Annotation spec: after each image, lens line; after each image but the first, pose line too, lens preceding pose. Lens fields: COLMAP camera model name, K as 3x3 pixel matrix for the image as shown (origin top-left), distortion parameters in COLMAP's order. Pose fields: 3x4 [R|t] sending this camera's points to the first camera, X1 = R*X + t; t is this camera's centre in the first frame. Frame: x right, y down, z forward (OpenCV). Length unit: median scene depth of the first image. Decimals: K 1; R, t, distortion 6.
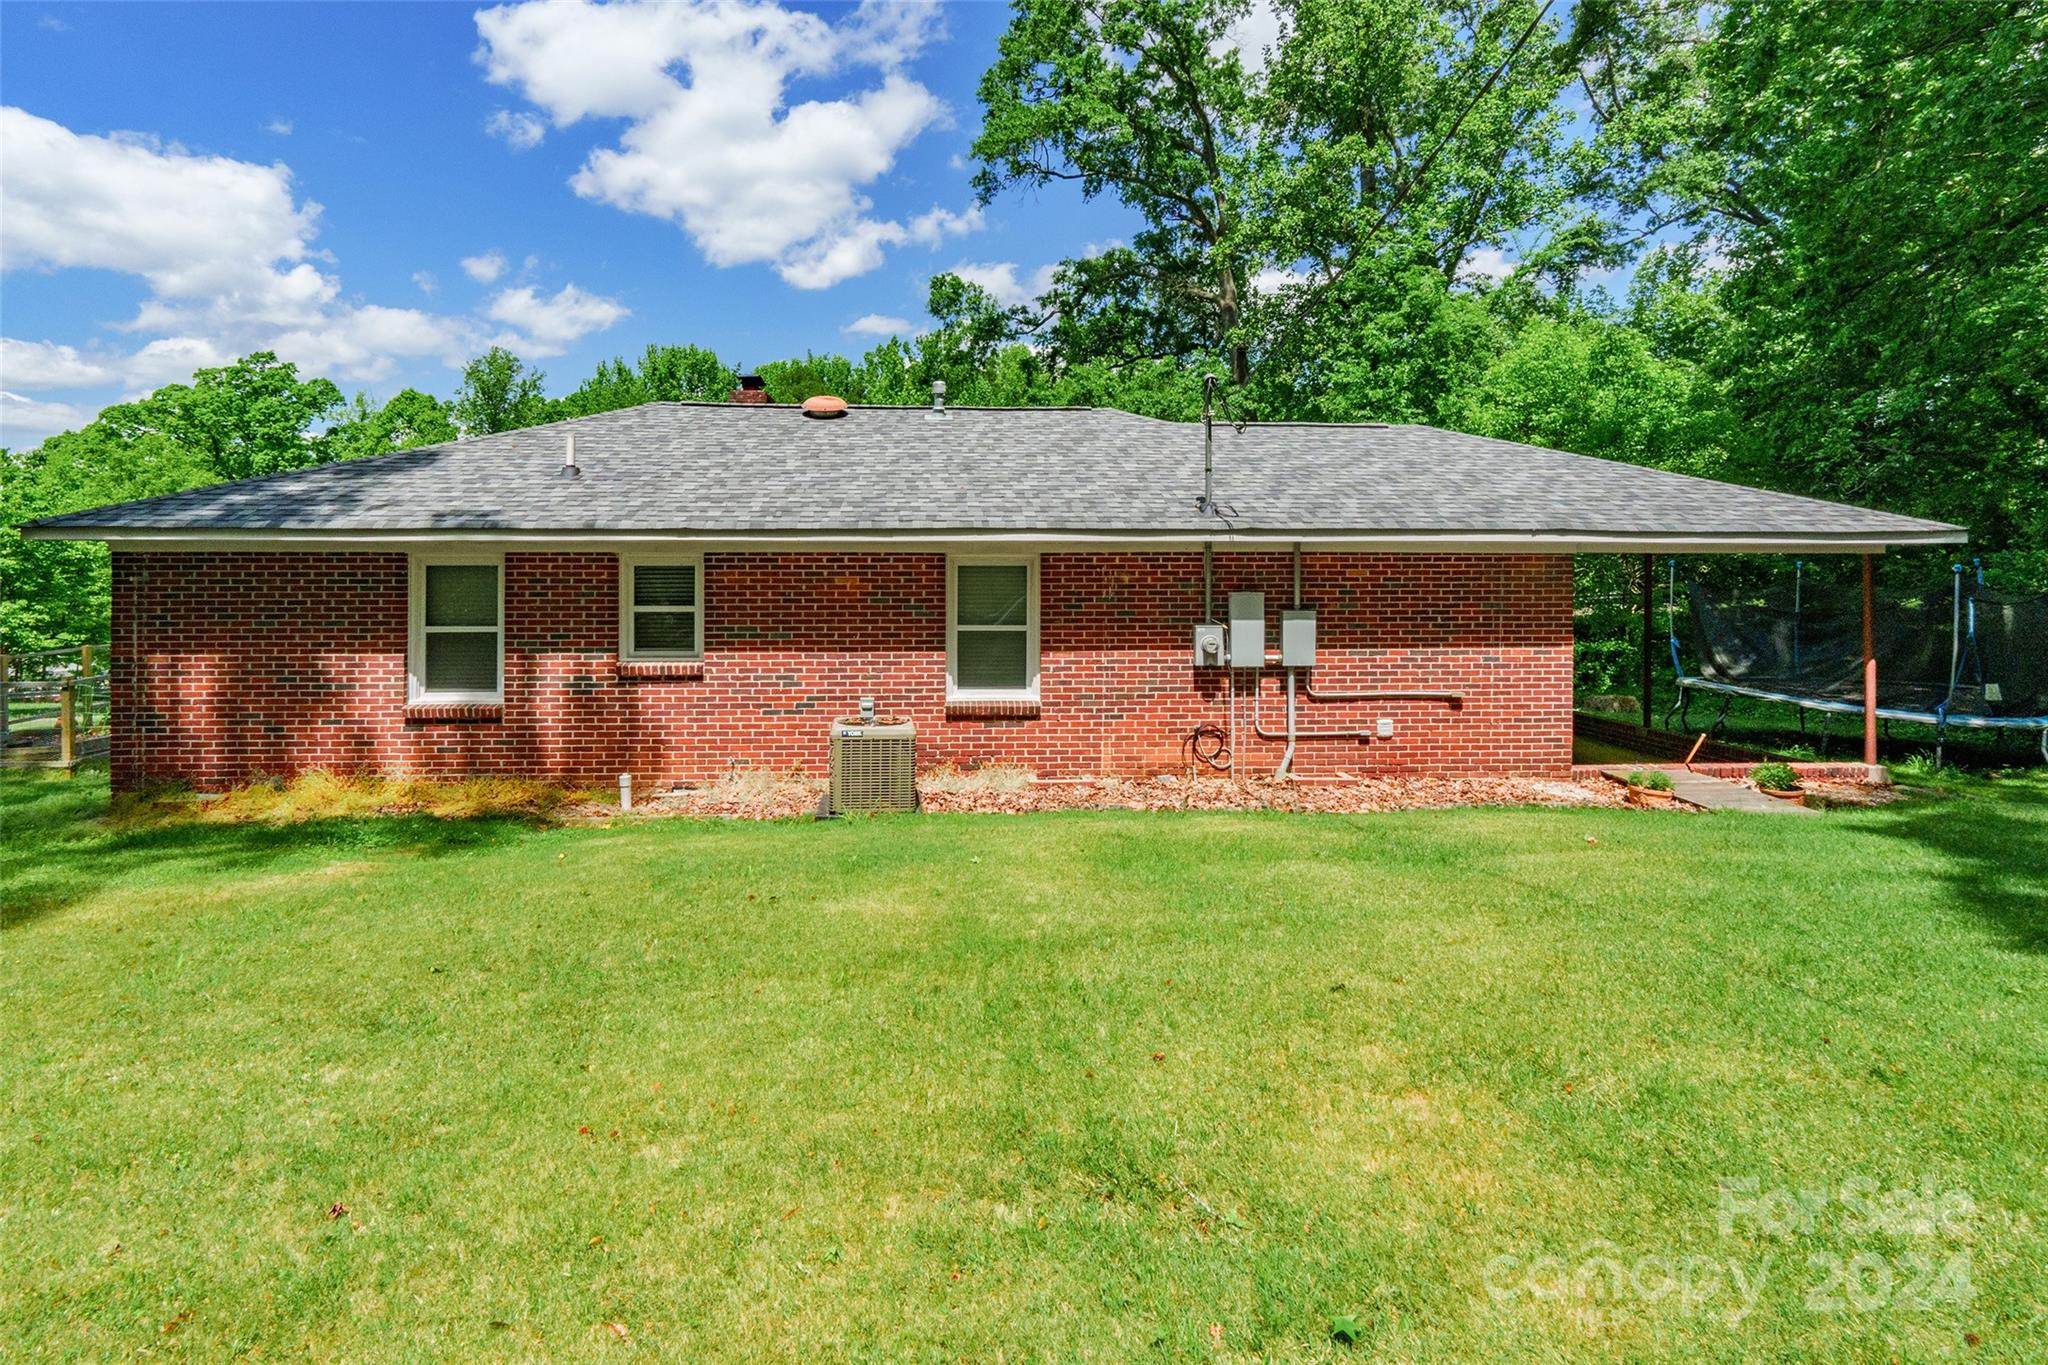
lens RADIAL K [[945.0, 0, 959.3], [0, 945.0, 555.2], [0, 0, 1]] dist [-0.016858, 0.000463]
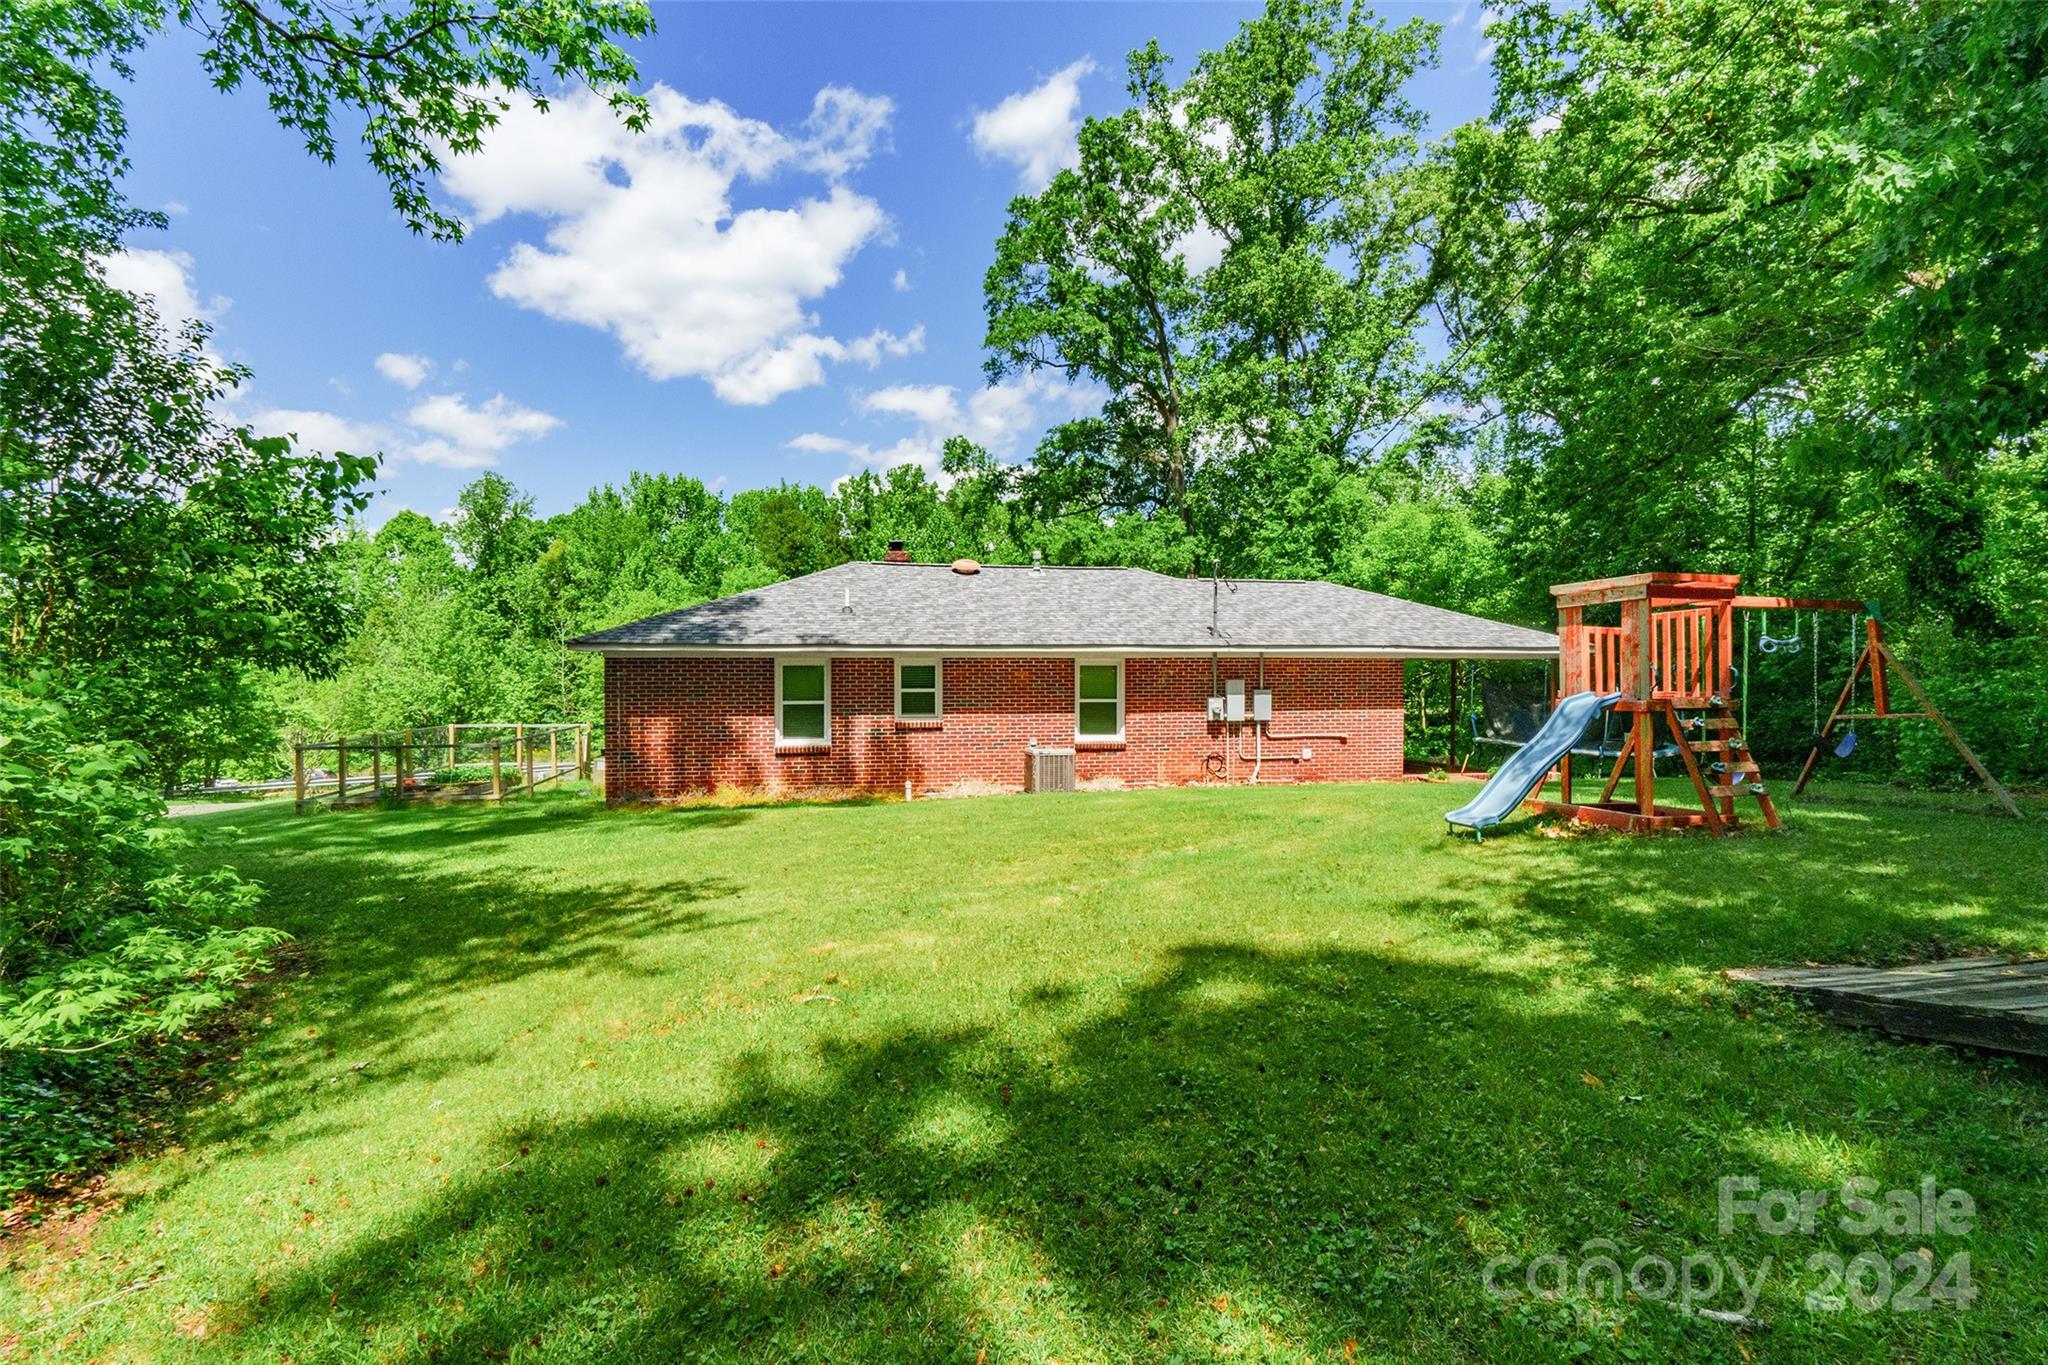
lens RADIAL K [[945.0, 0, 1033.3], [0, 945.0, 670.3], [0, 0, 1]] dist [-0.016858, 0.000463]
pose [[0.986866, -0.001798, 0.161532, -0.247872], [0.001603, 0.999998, 0.001339, 0.011545], [-0.161534, -0.001062, 0.986867, -0.487671]]
